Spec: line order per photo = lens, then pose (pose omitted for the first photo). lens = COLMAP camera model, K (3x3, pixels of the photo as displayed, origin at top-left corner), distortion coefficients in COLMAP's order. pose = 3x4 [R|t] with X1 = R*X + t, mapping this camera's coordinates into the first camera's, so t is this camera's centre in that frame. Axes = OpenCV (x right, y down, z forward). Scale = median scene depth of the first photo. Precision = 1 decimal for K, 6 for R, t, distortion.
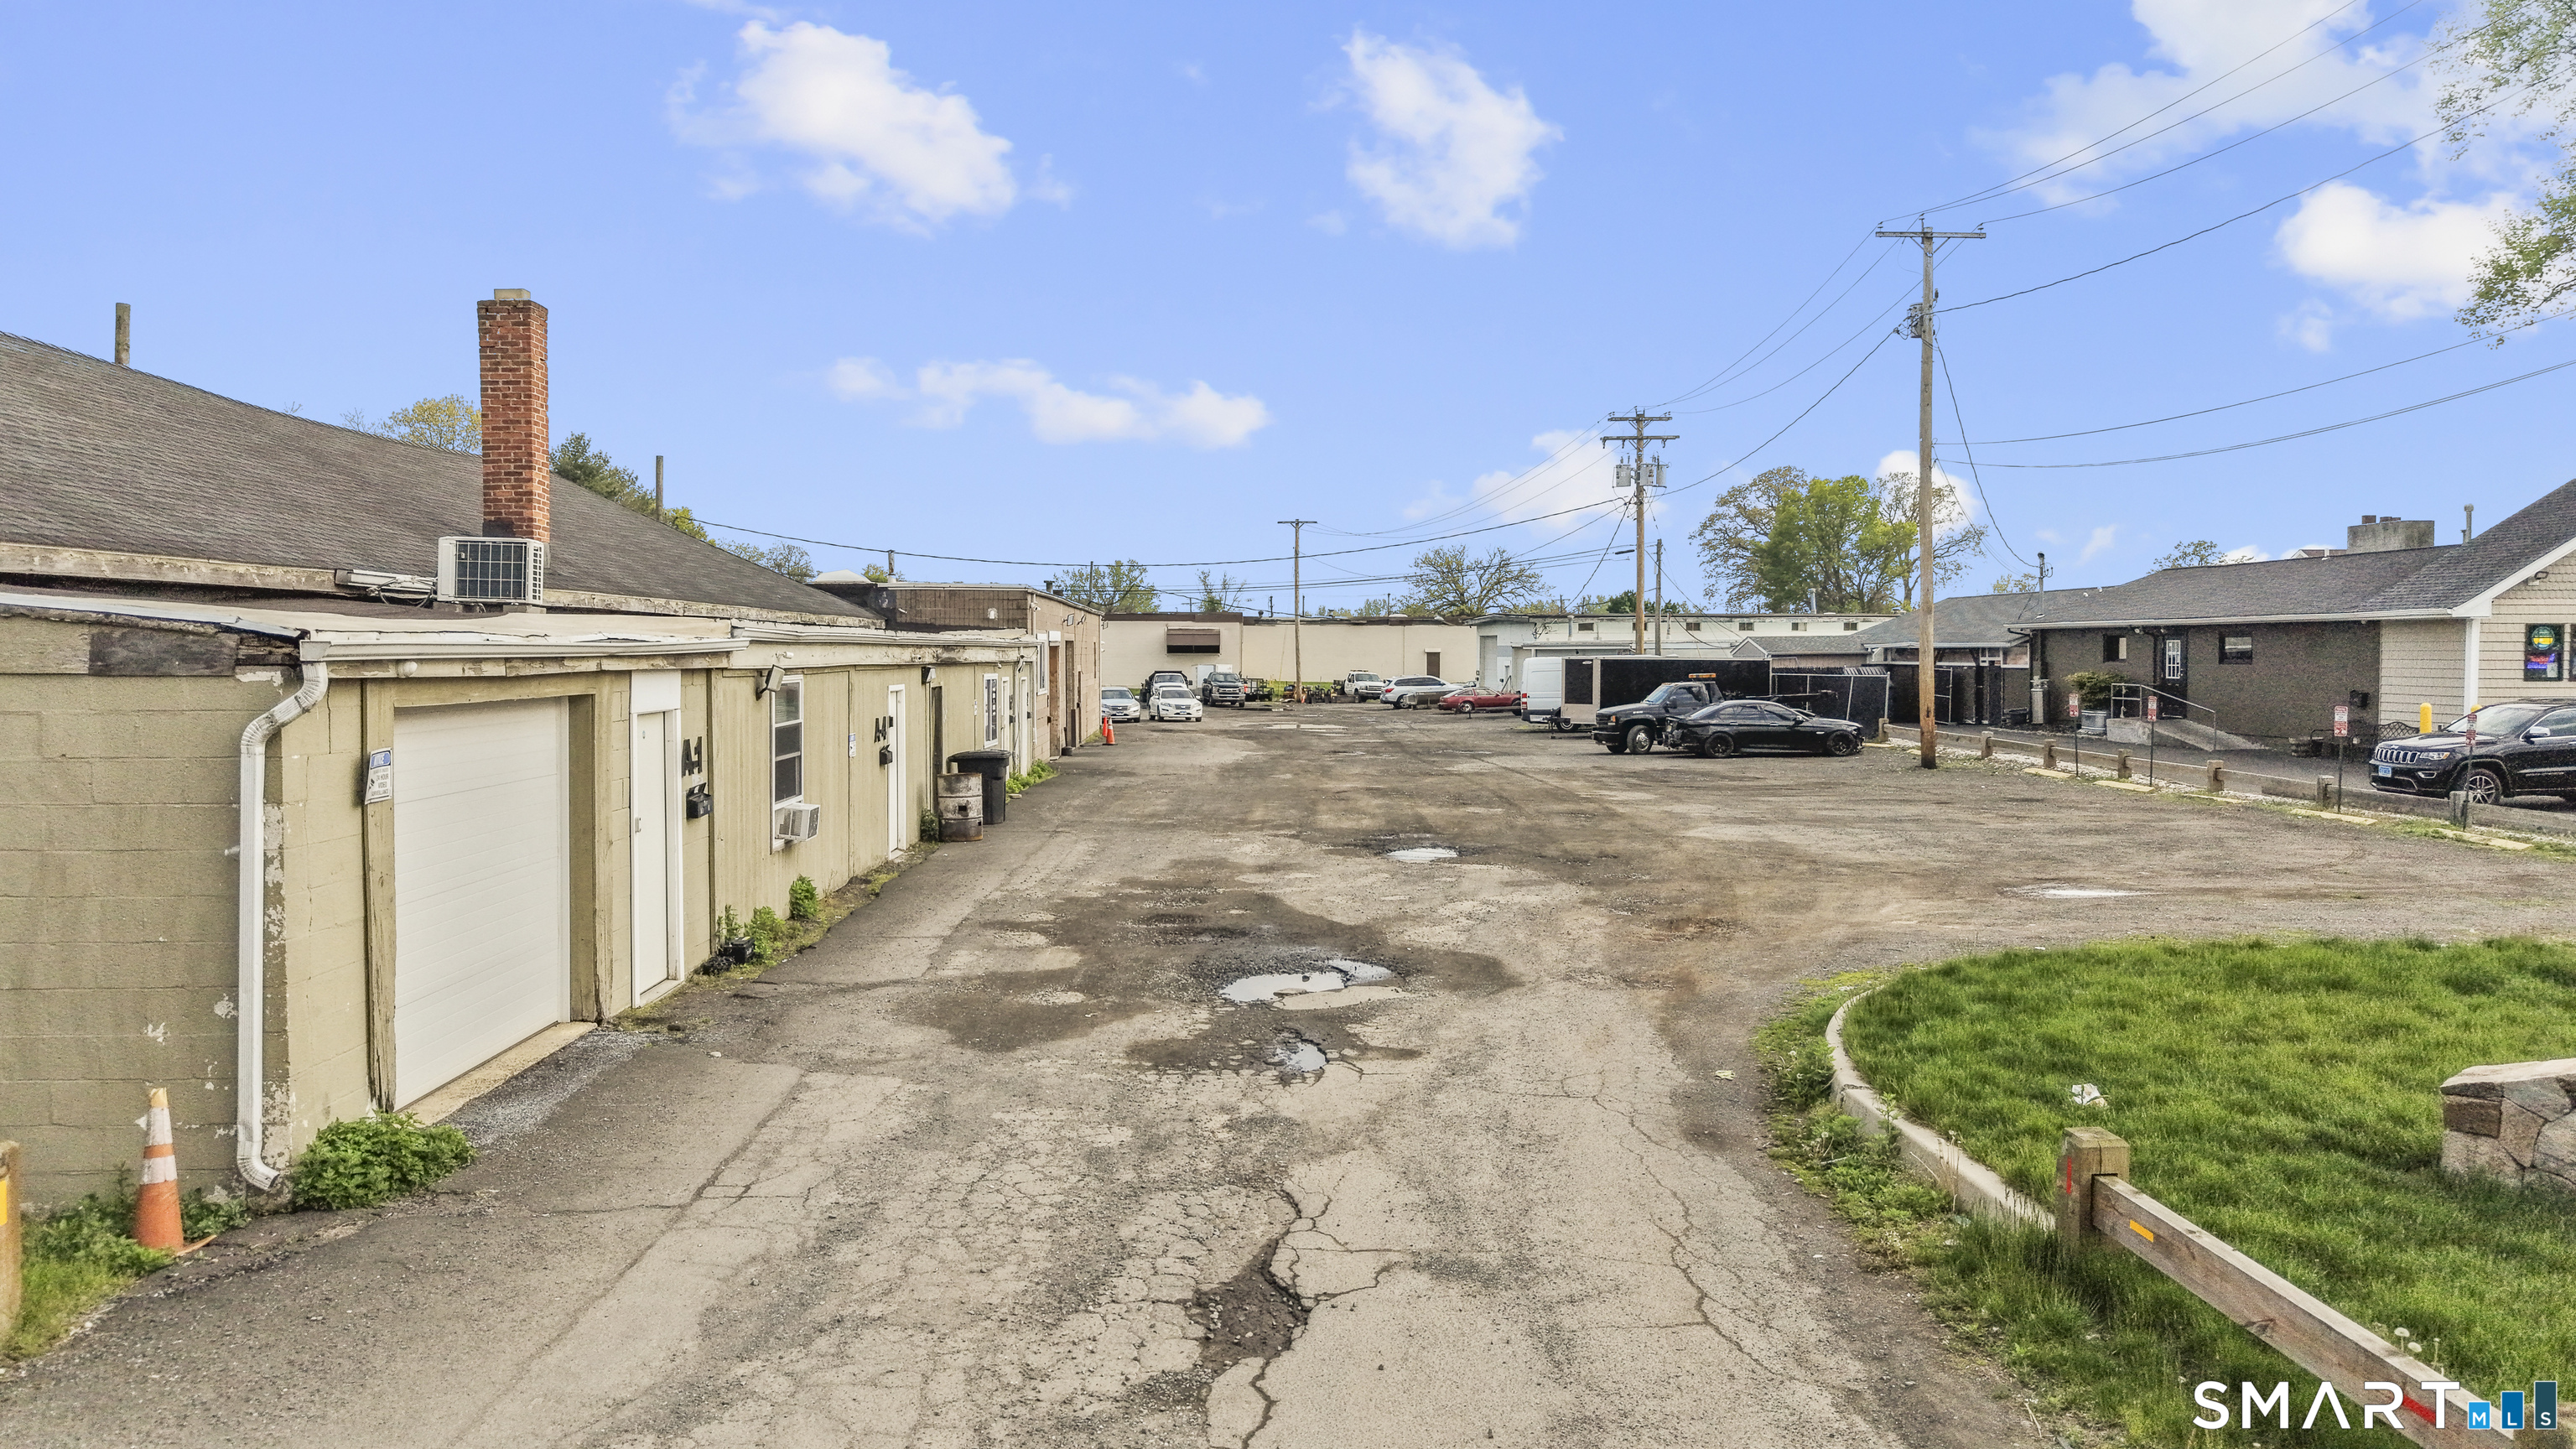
lens RADIAL K [[1722.2, 0, 1295.5], [0, 1722.2, 707.6], [0, 0, 1]] dist [0.039585, -0.044646]
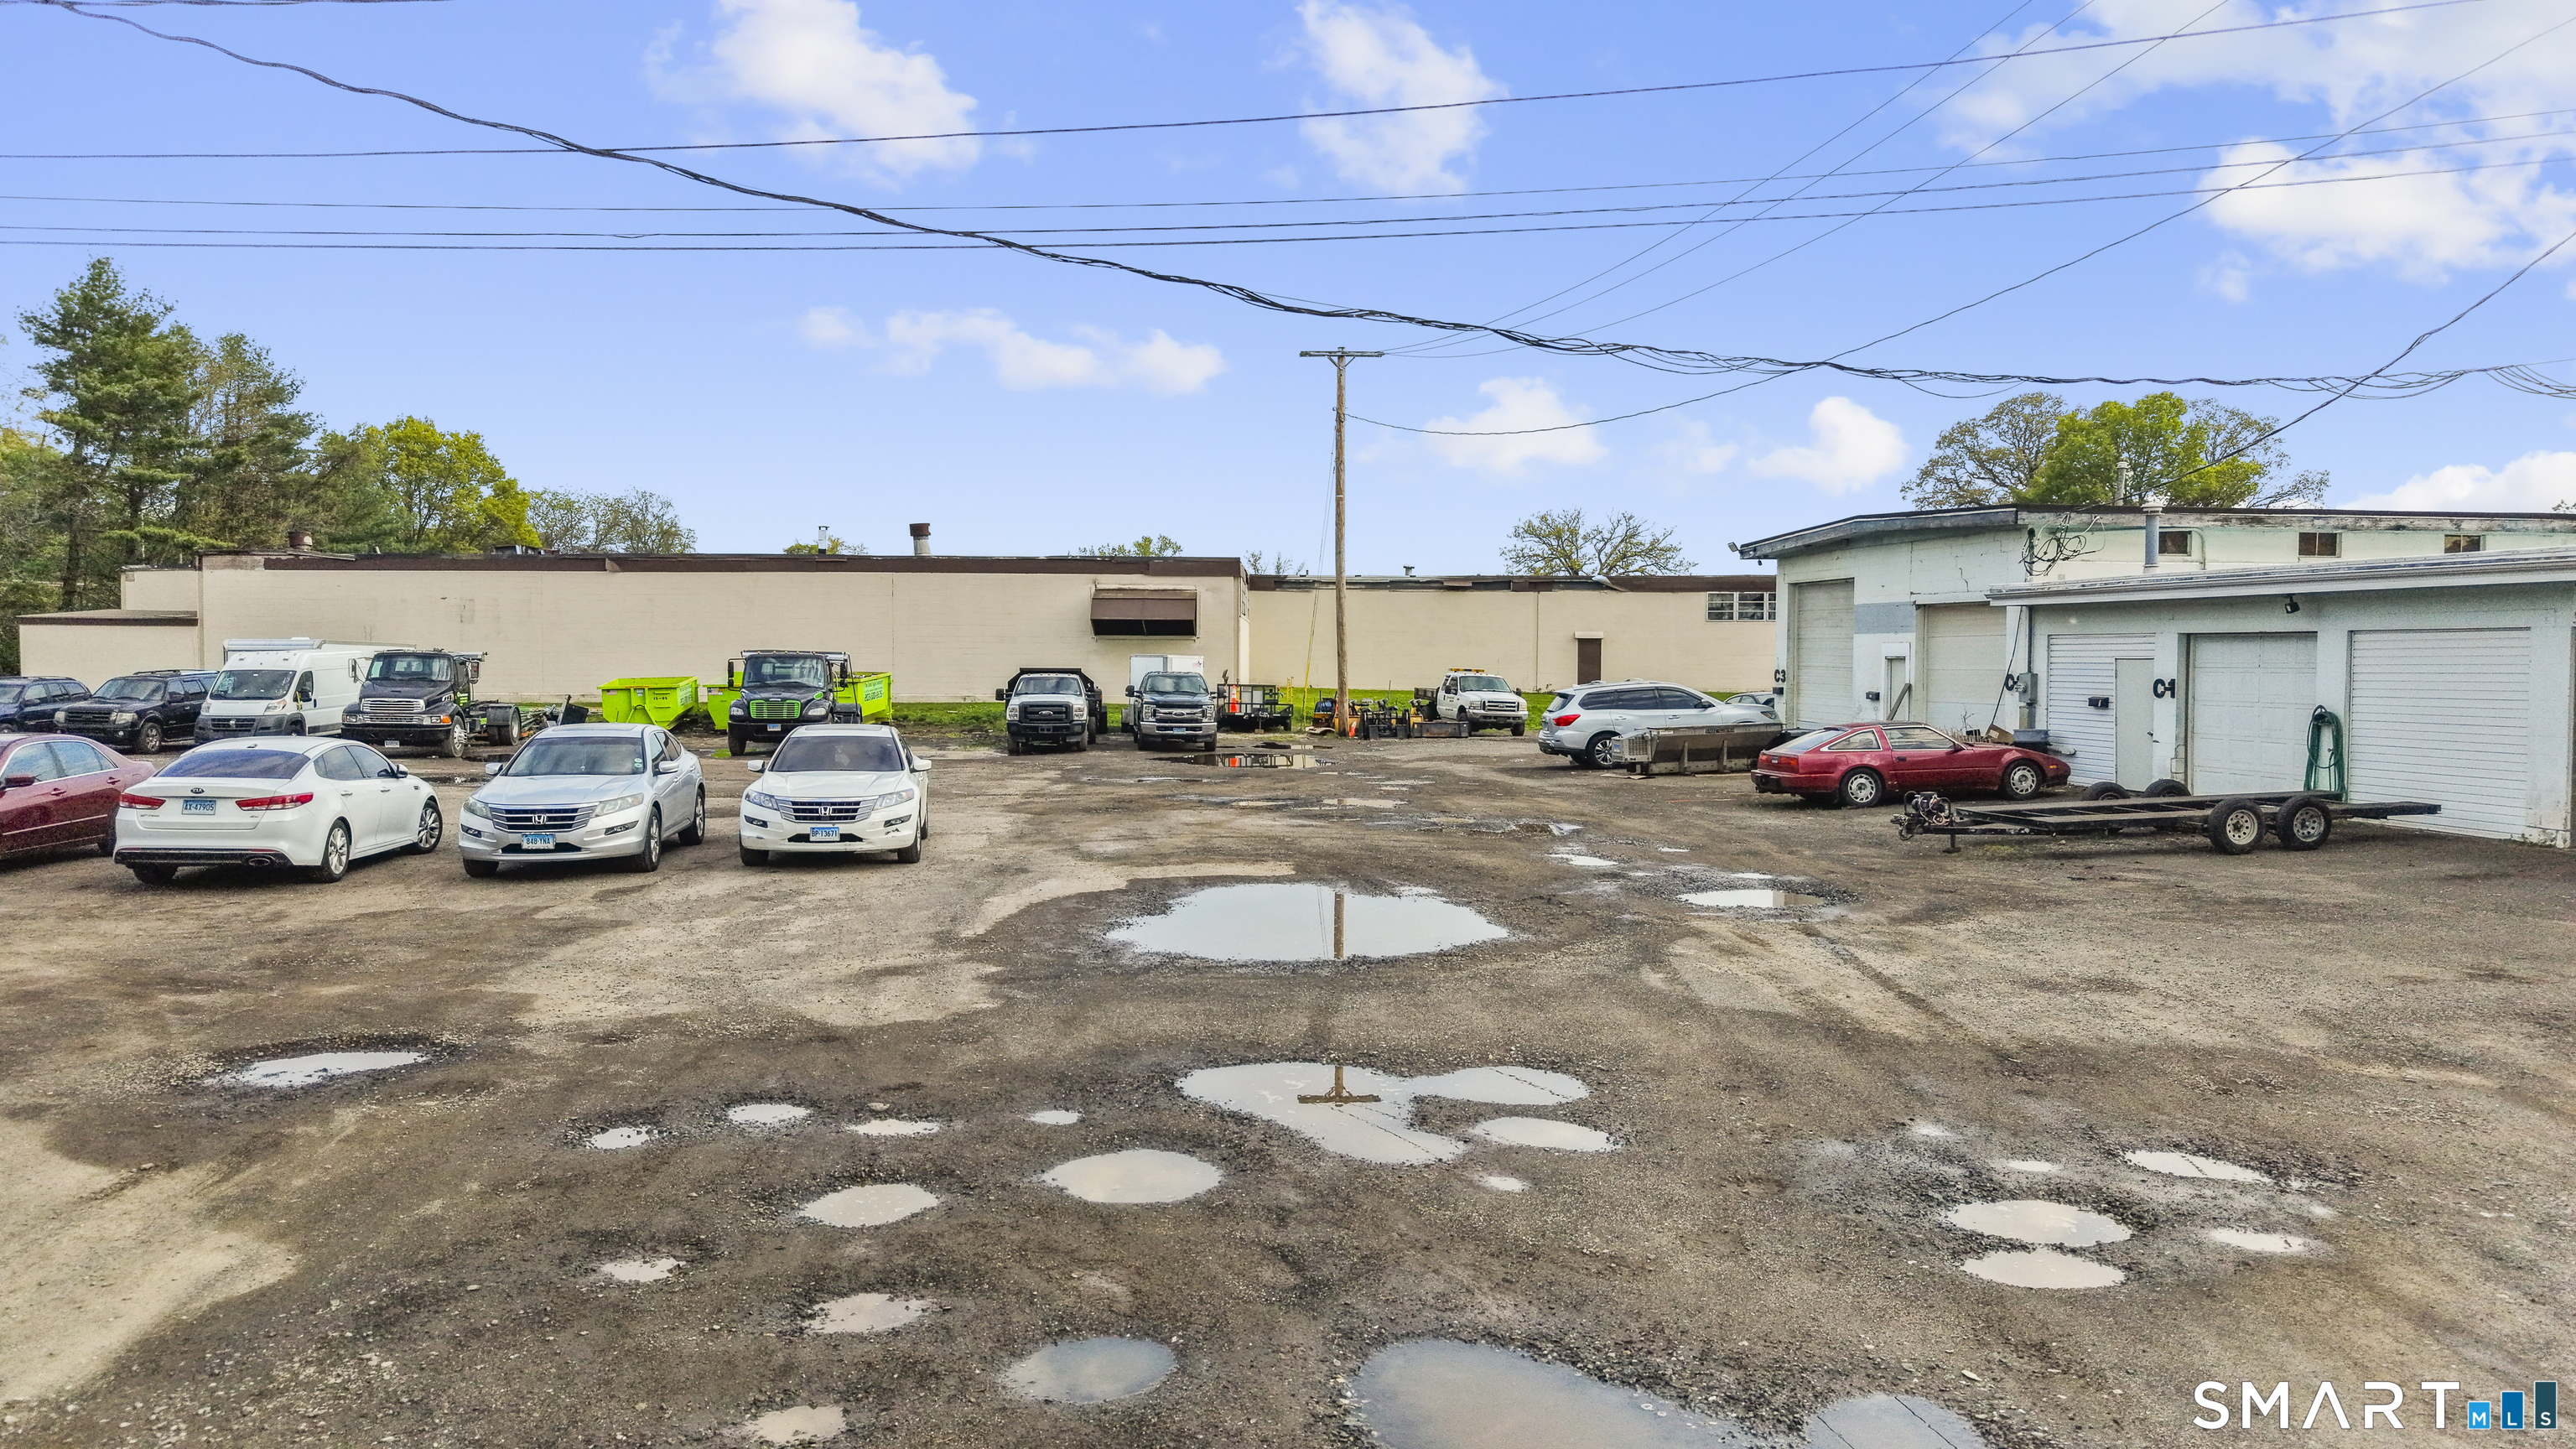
lens RADIAL K [[1722.2, 0, 1295.5], [0, 1722.2, 707.6], [0, 0, 1]] dist [0.039585, -0.044646]
pose [[0.999118, 0.005565, -0.041619, 0.008112], [-0.005581, 0.999984, -0.000262, -0.009808], [0.041617, 0.000494, 0.999134, 0.484592]]
